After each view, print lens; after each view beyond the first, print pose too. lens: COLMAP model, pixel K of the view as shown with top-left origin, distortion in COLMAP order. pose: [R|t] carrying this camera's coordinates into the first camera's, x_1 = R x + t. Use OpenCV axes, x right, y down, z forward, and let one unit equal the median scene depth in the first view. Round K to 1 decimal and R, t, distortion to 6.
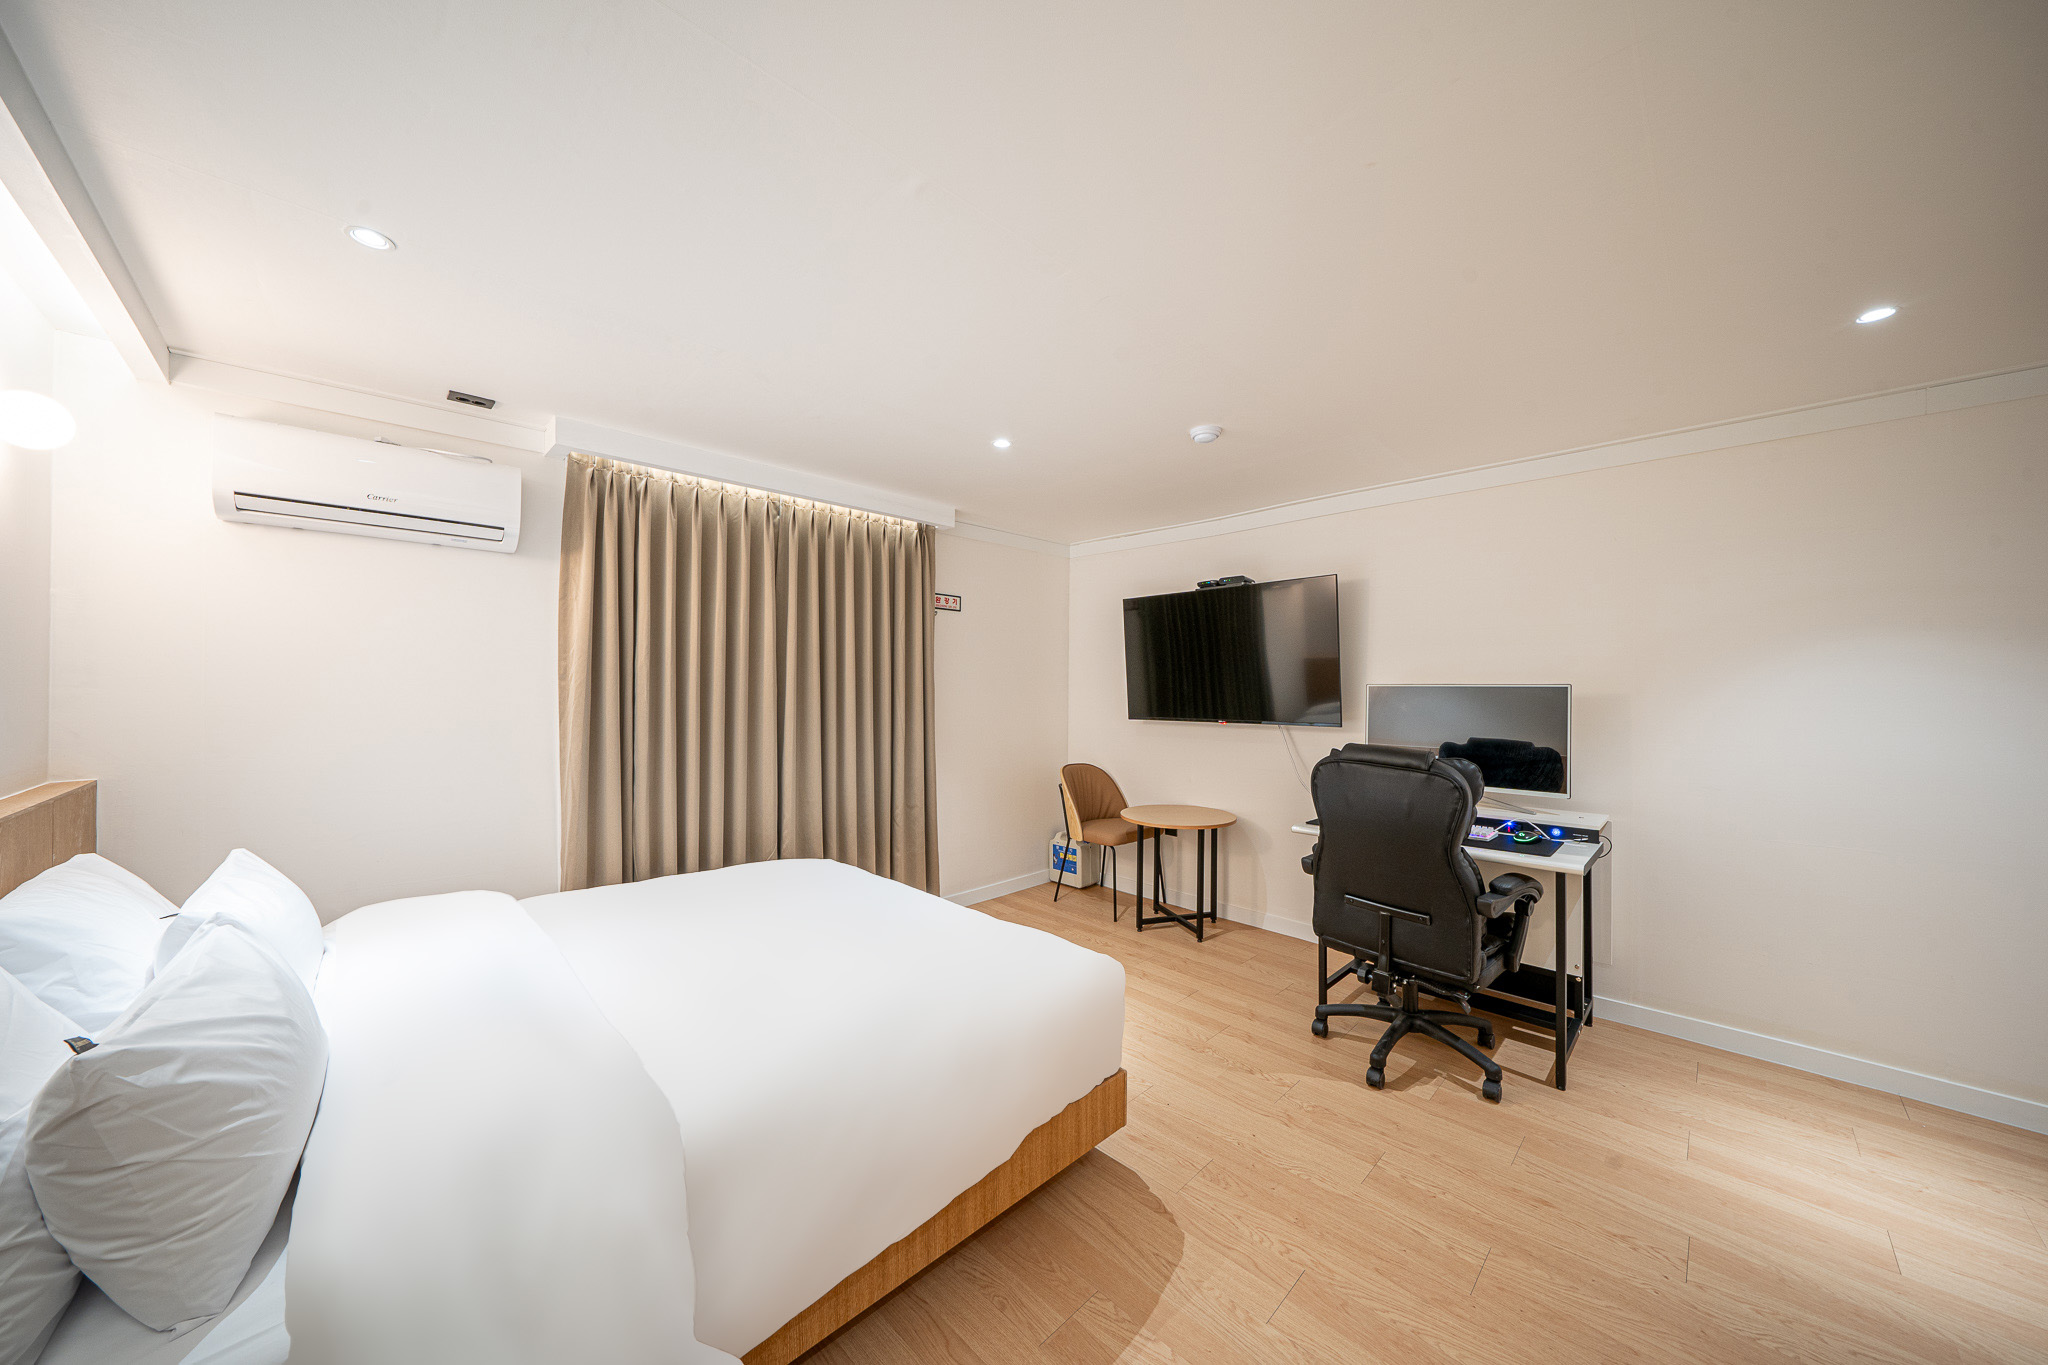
lens RADIAL K [[702.4, 0, 1020.1], [0, 702.4, 688.6], [0, 0, 1]] dist [-0.001281, -0.000042]
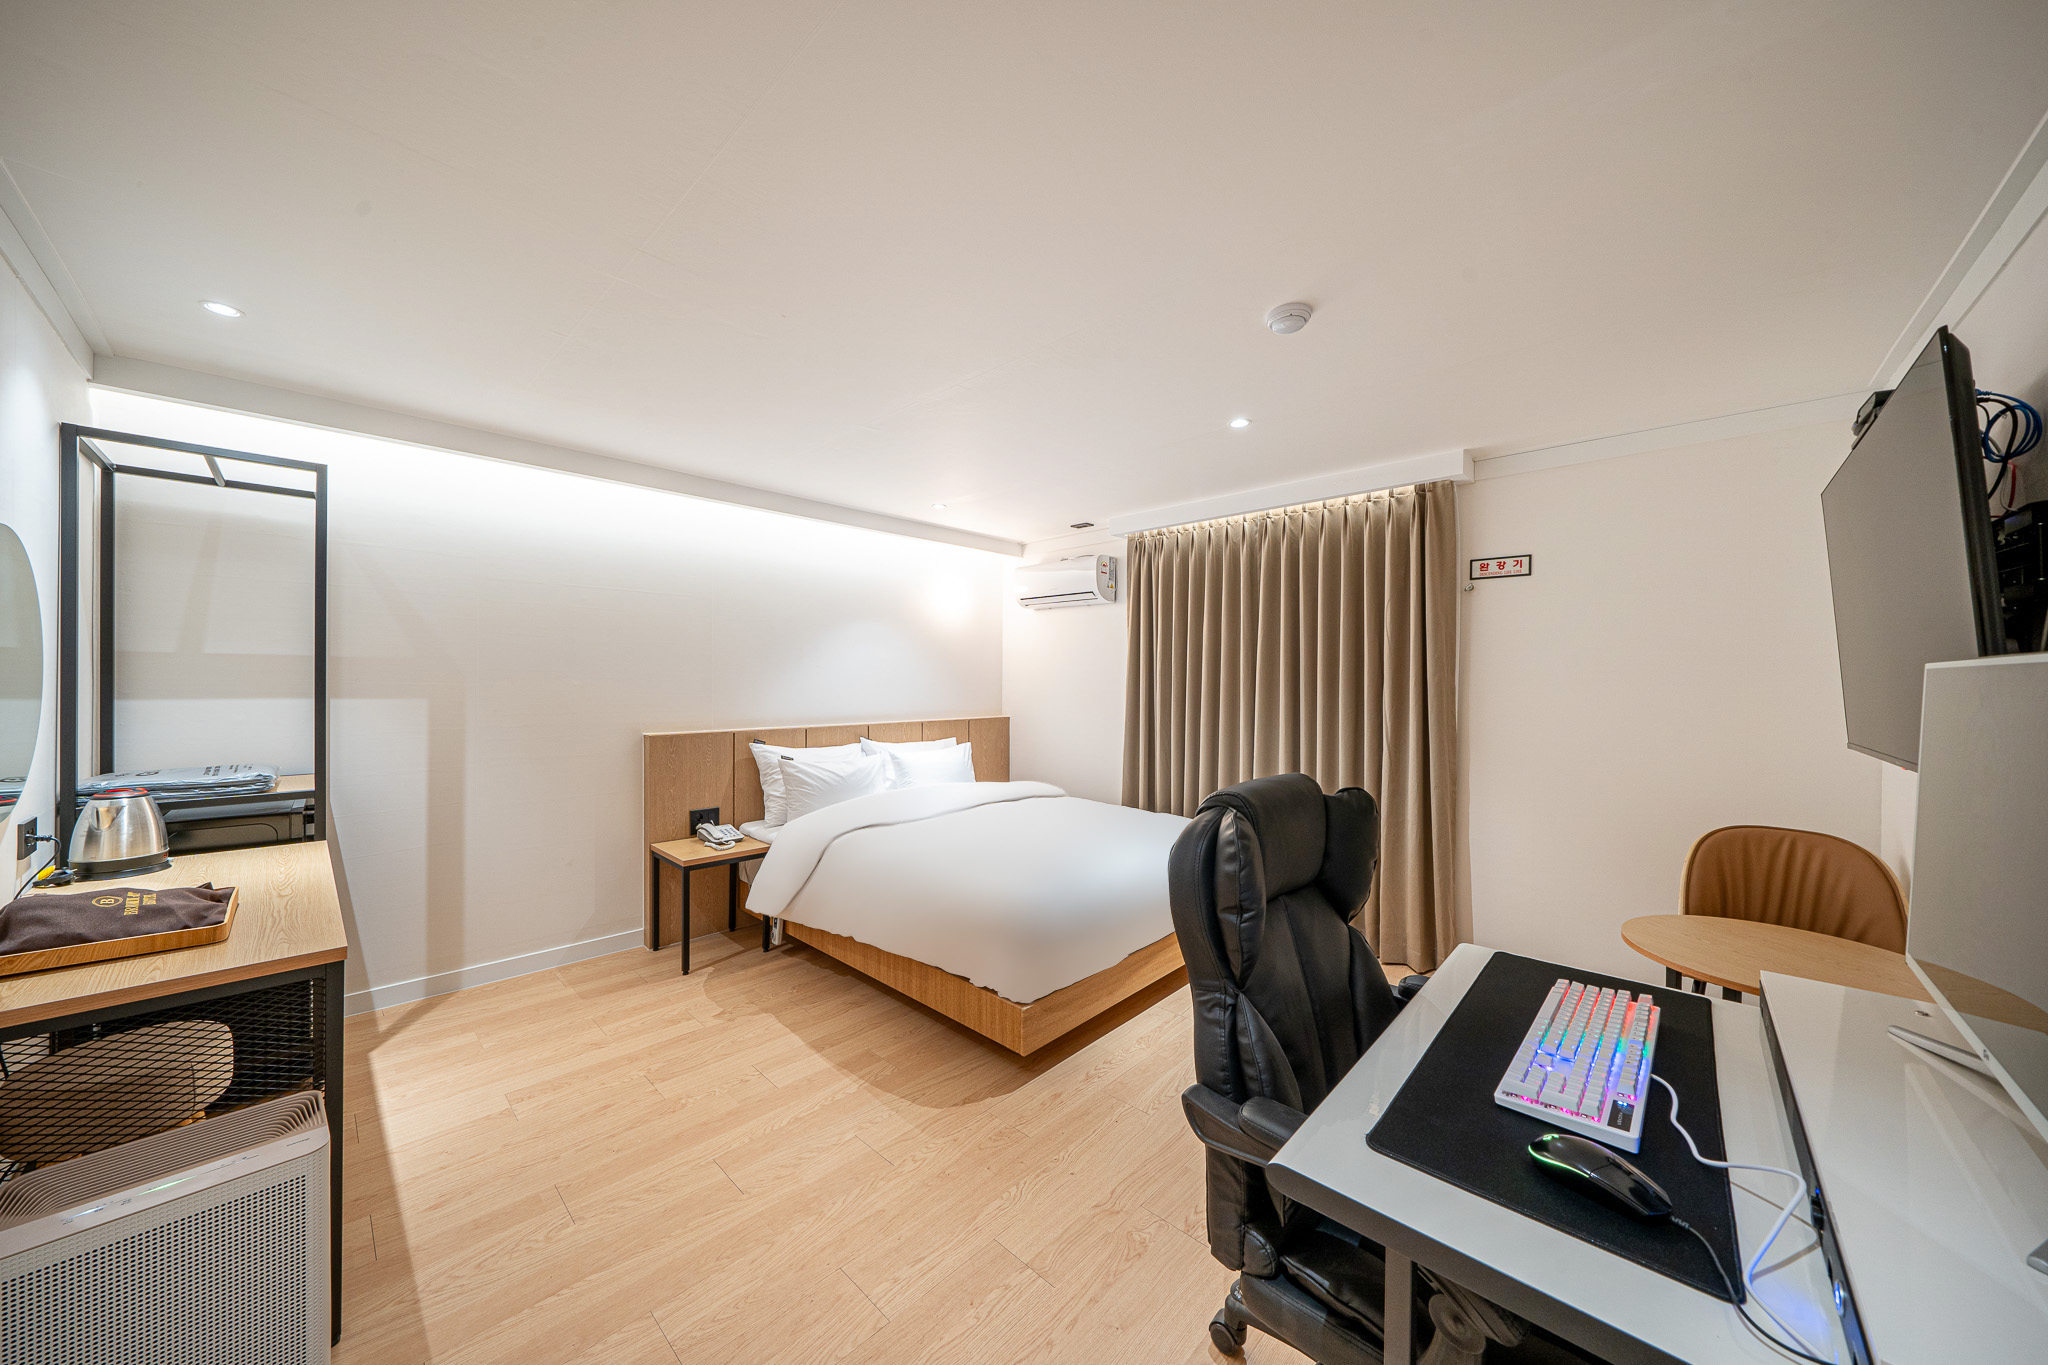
lens RADIAL K [[702.4, 0, 1020.1], [0, 702.4, 688.6], [0, 0, 1]] dist [-0.001281, -0.000042]
pose [[0.033070, 0.007974, -0.999421, 0.934838], [-0.010469, 0.999916, 0.007632, 0.009262], [0.999398, 0.010211, 0.033150, 0.686764]]
